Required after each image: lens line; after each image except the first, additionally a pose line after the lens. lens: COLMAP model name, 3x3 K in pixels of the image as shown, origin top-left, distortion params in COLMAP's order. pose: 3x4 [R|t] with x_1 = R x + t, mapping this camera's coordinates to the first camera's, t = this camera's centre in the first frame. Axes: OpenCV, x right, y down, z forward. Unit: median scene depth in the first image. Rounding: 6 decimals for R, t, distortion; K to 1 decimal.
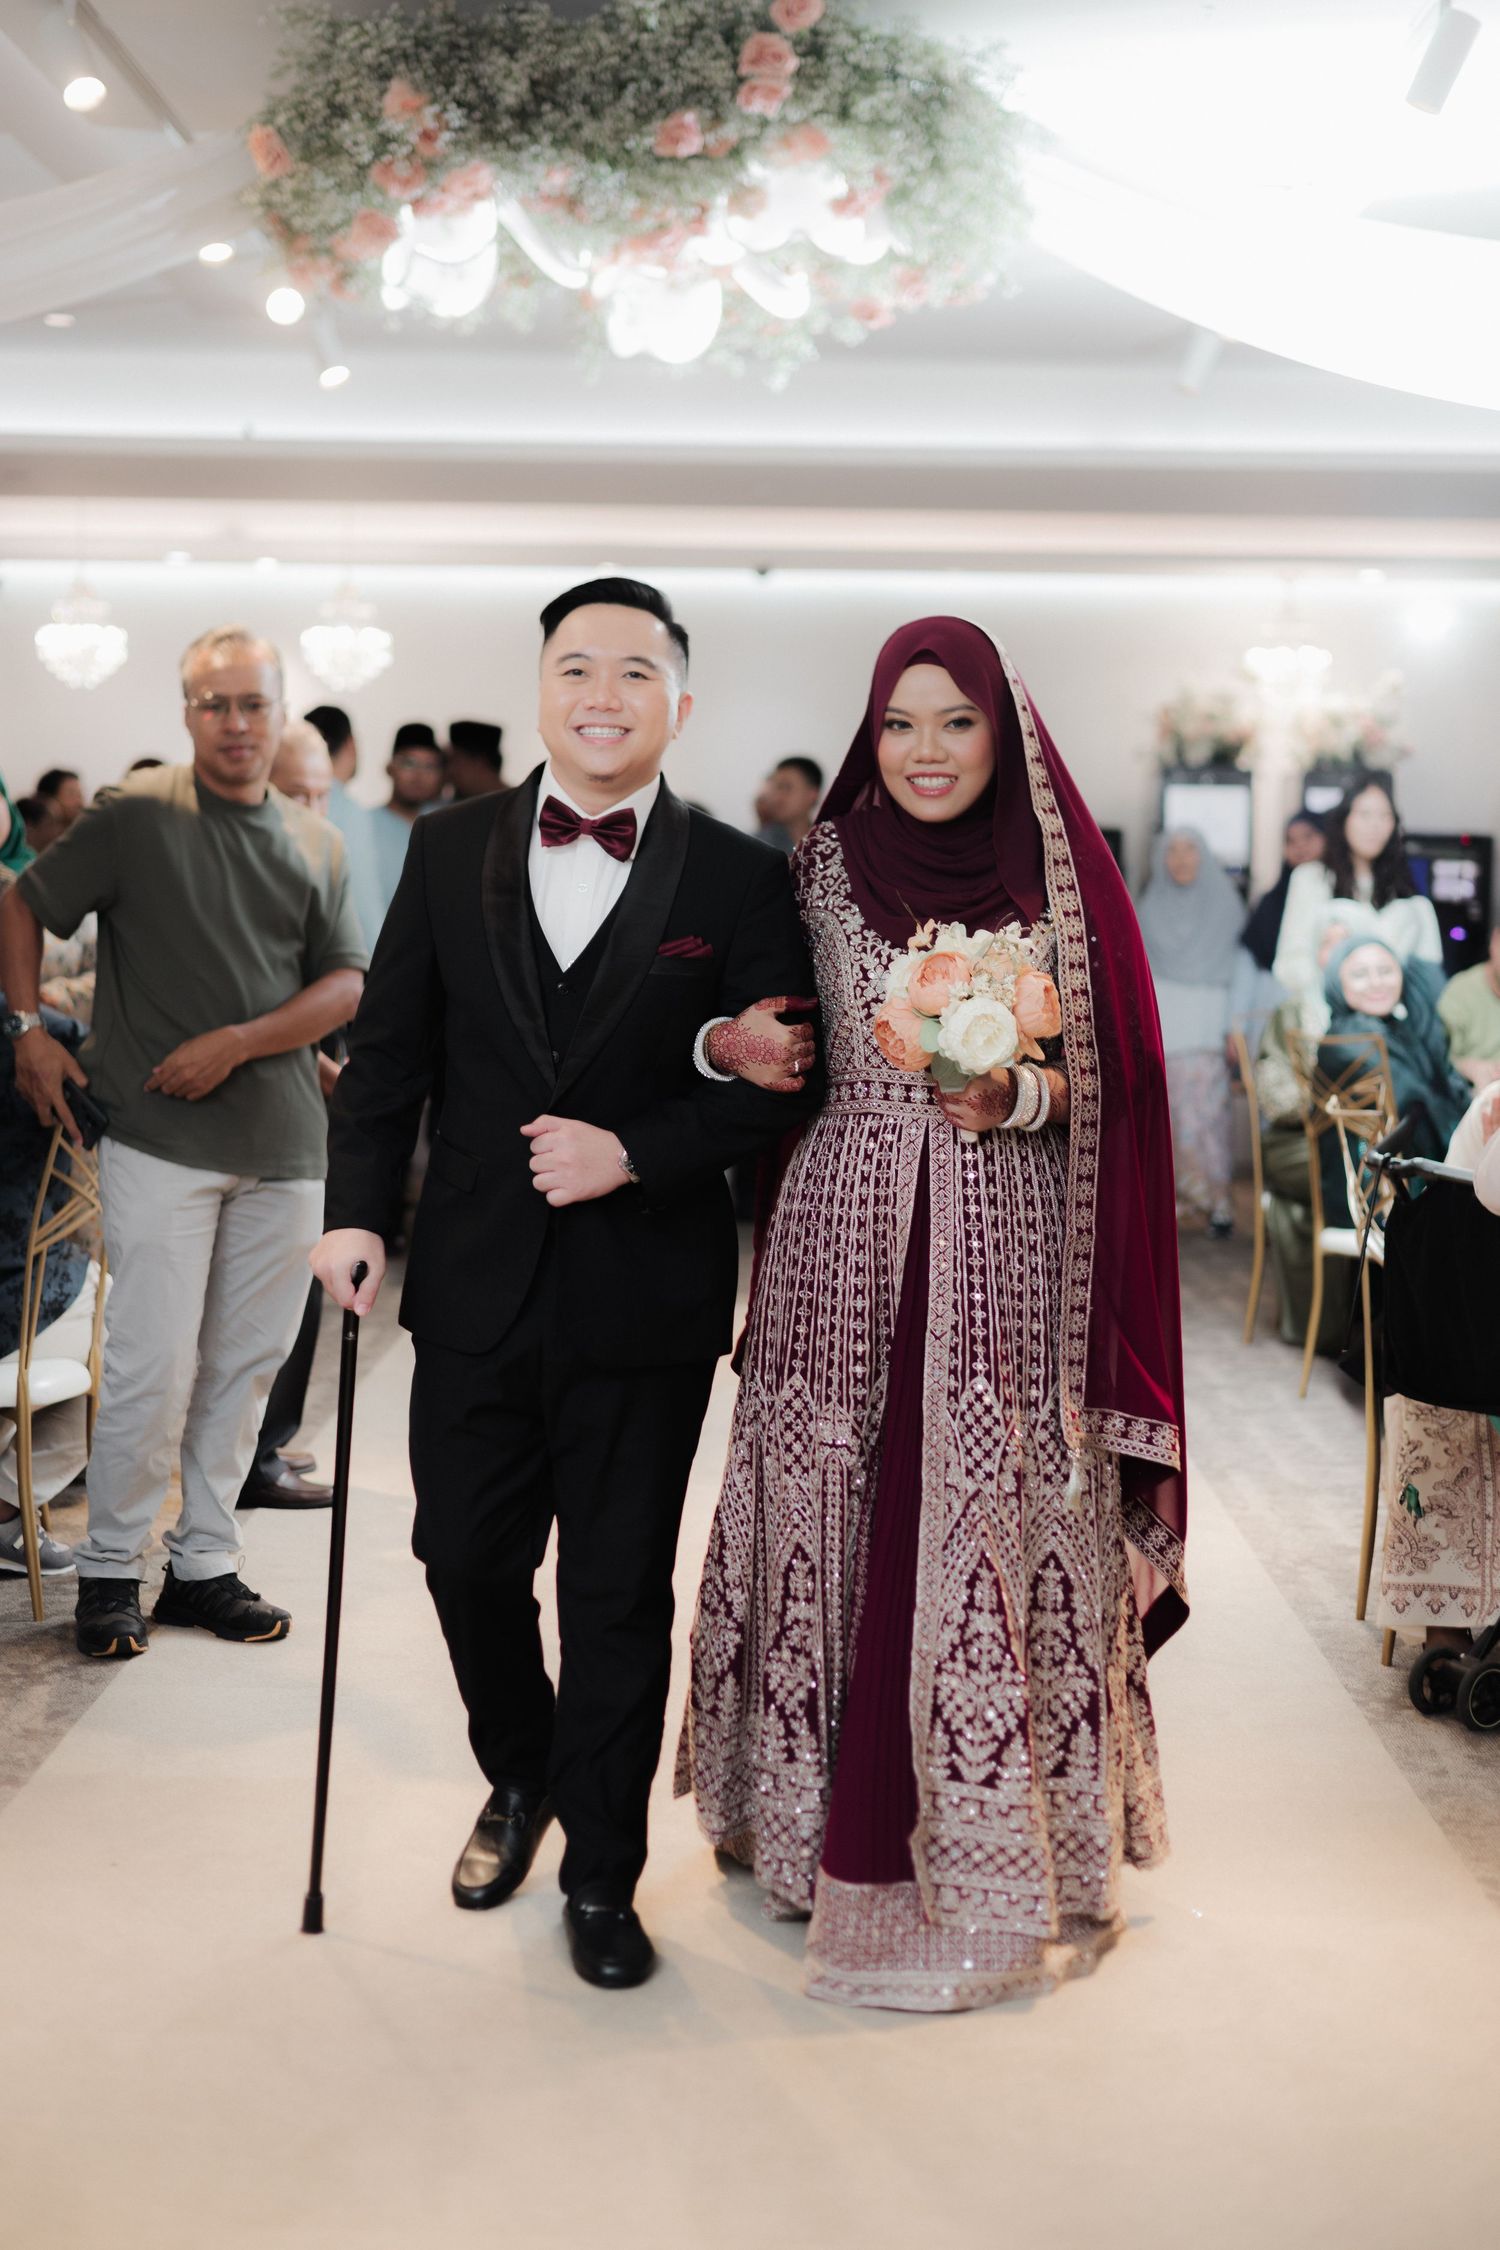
lens RADIAL K [[3211.5, 0, 749.9], [0, 3211.5, 1124.3], [0, 0, 1]] dist [-0.005874, 0.000000]
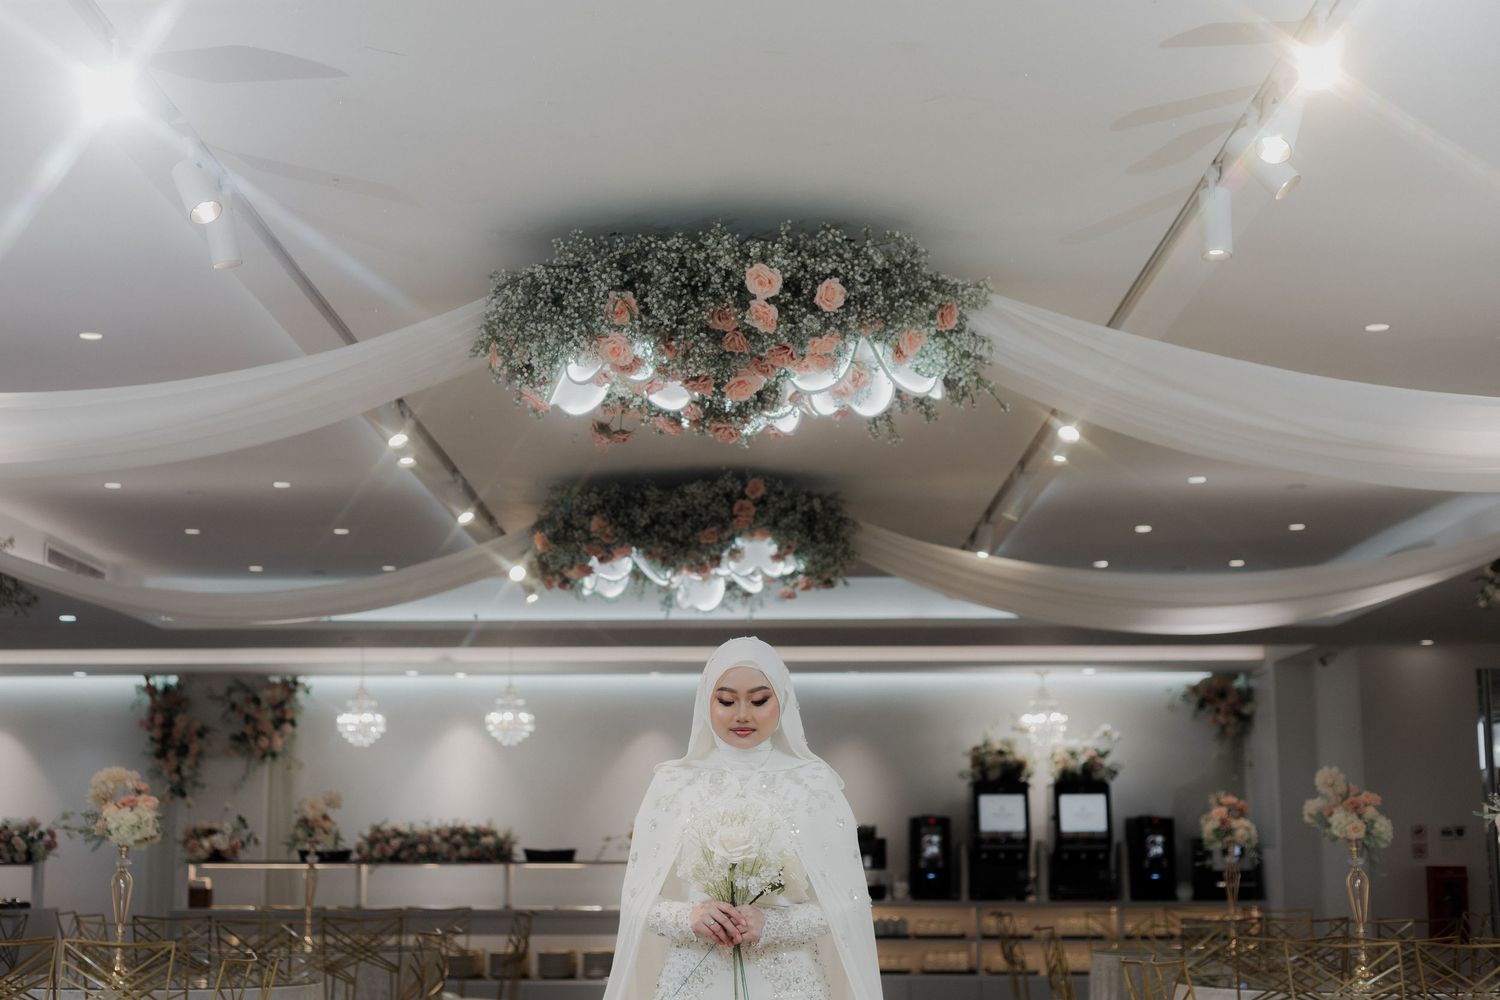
lens RADIAL K [[2335.8, 0, 750.8], [0, 2335.8, 499.0], [0, 0, 1]] dist [-0.030565, 0.000000]
pose [[0.999855, -0.014211, 0.009376, -0.005954], [0.015985, 0.973128, -0.229710, 0.078827], [-0.005860, 0.229826, 0.973214, -0.744571]]
